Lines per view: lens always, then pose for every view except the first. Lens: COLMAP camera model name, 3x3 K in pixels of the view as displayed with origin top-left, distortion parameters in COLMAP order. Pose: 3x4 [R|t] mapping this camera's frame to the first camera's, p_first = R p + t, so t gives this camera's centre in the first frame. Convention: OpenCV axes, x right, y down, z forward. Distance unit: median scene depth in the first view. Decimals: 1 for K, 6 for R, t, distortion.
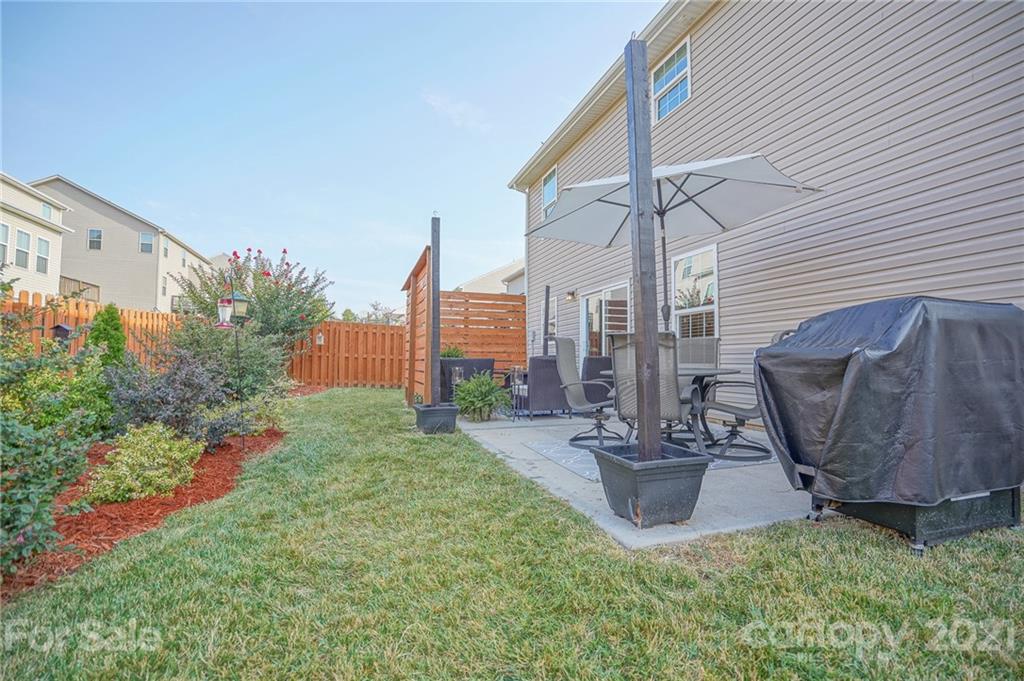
lens RADIAL K [[473.5, 0, 508.8], [0, 473.5, 343.9], [0, 0, 1]] dist [-0.027333, 0.003988]
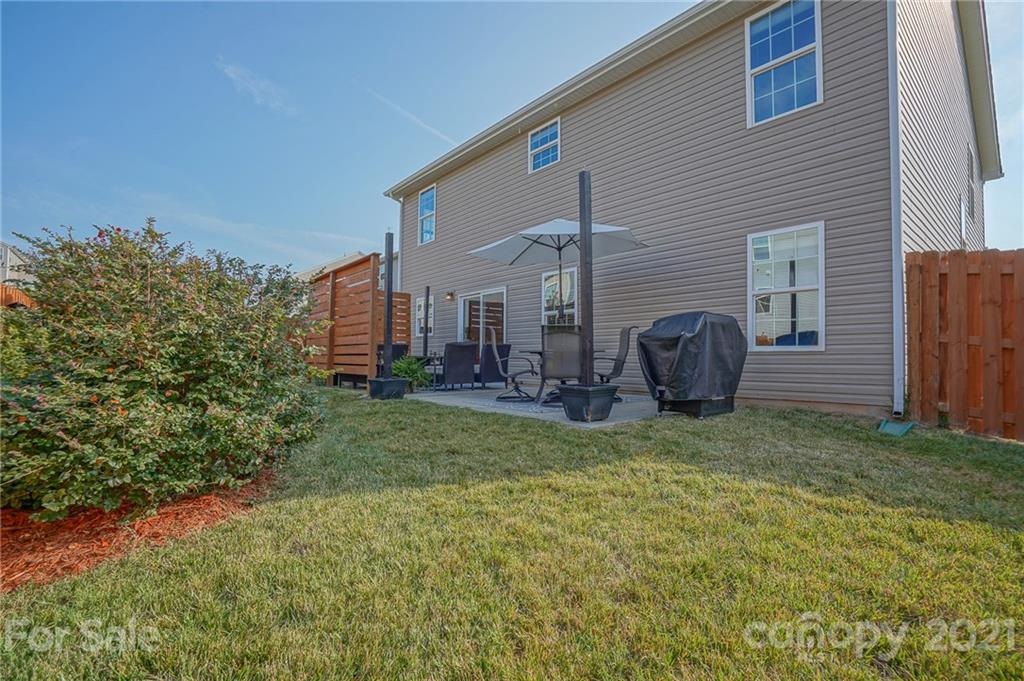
lens RADIAL K [[473.5, 0, 501.5], [0, 473.5, 348.1], [0, 0, 1]] dist [-0.027333, 0.003988]
pose [[0.928020, 0.008511, 0.372432, -0.339757], [-0.014135, 0.999824, 0.012372, 0.024456], [-0.372261, -0.016746, 0.927977, -0.297346]]
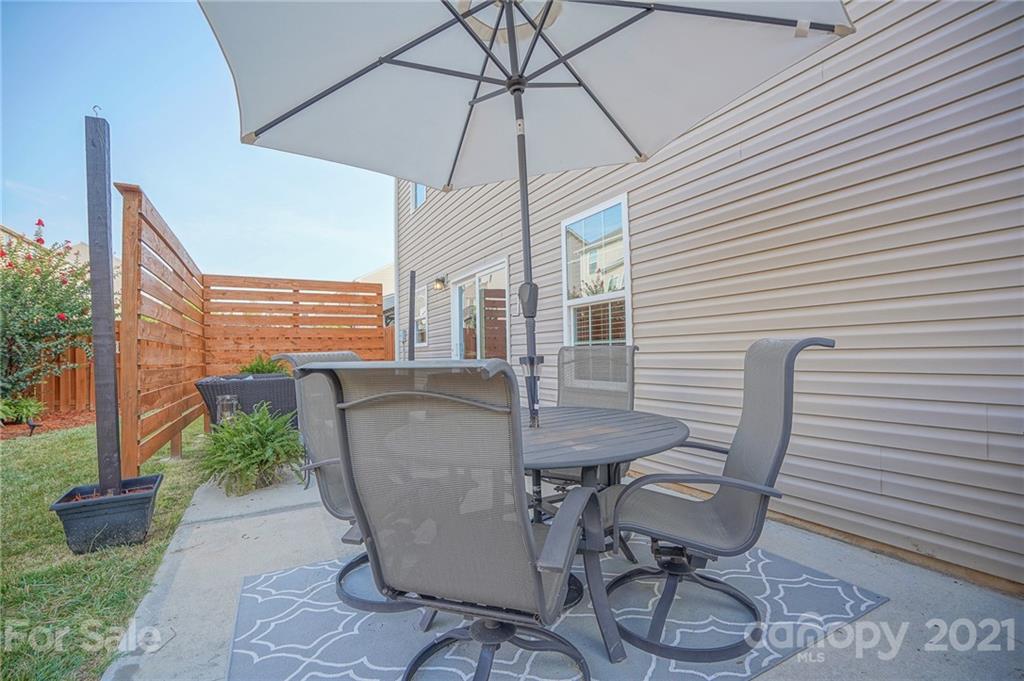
lens RADIAL K [[473.5, 0, 495.3], [0, 473.5, 343.3], [0, 0, 1]] dist [-0.027333, 0.003988]
pose [[0.987935, -0.021224, 0.153410, 0.175010], [0.019739, 0.999742, 0.011198, -0.022940], [-0.153608, -0.008035, 0.988099, 0.420888]]
